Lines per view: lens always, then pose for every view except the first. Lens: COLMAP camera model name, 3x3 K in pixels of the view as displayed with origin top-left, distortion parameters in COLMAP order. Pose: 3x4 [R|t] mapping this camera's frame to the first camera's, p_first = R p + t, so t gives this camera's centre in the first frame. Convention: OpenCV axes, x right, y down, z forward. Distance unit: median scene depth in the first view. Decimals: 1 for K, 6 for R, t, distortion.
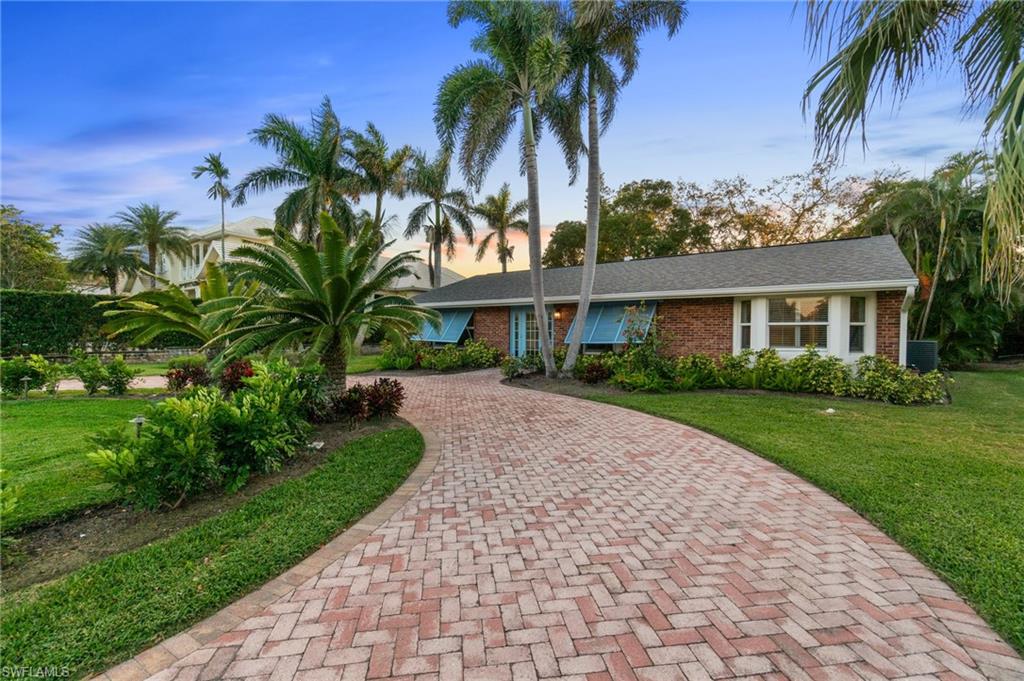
lens RADIAL K [[441.3, 0, 517.4], [0, 441.3, 339.3], [0, 0, 1]] dist [0.000759, 0.000006]
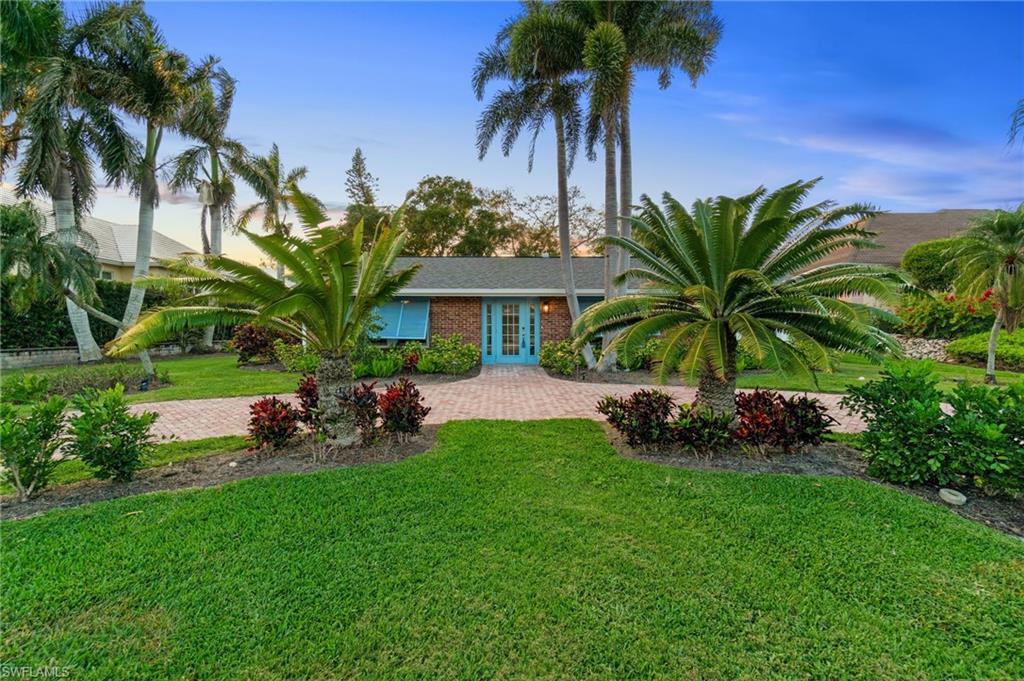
lens RADIAL K [[441.3, 0, 517.4], [0, 441.3, 339.3], [0, 0, 1]] dist [0.000759, 0.000006]
pose [[0.808778, -0.014090, 0.587945, -0.330408], [0.009107, 0.999893, 0.011434, 0.000140], [-0.588044, -0.003893, 0.808820, 0.173202]]
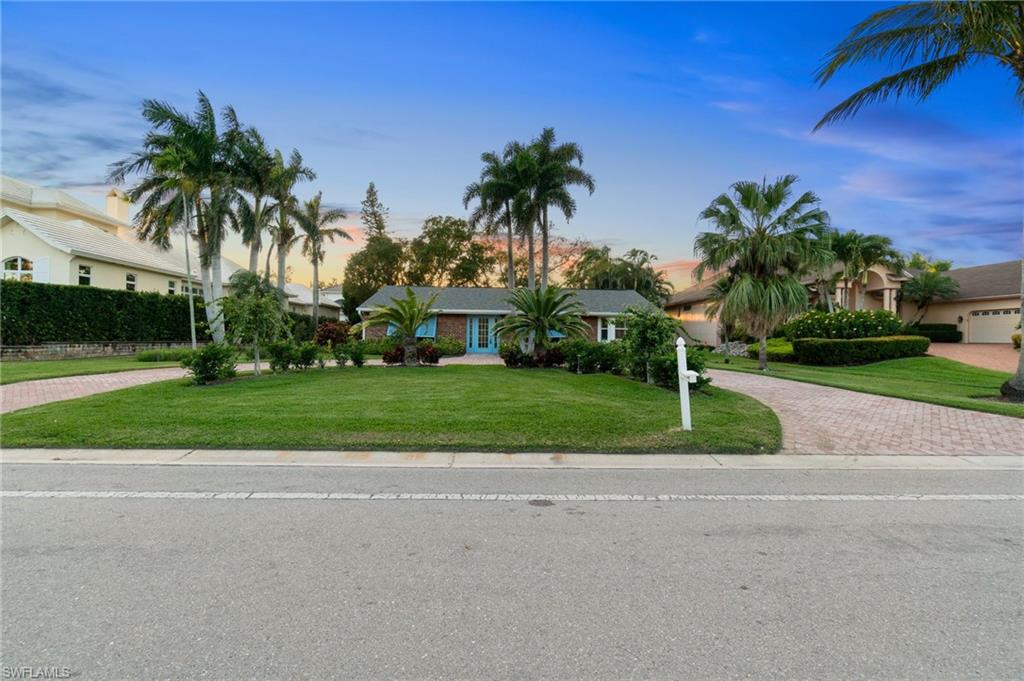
lens RADIAL K [[441.3, 0, 517.4], [0, 441.3, 339.3], [0, 0, 1]] dist [0.000759, 0.000006]
pose [[0.803394, 0.004808, 0.595429, -0.554479], [-0.001224, 0.999979, -0.006424, 0.016603], [-0.595447, 0.004432, 0.803383, -0.246652]]
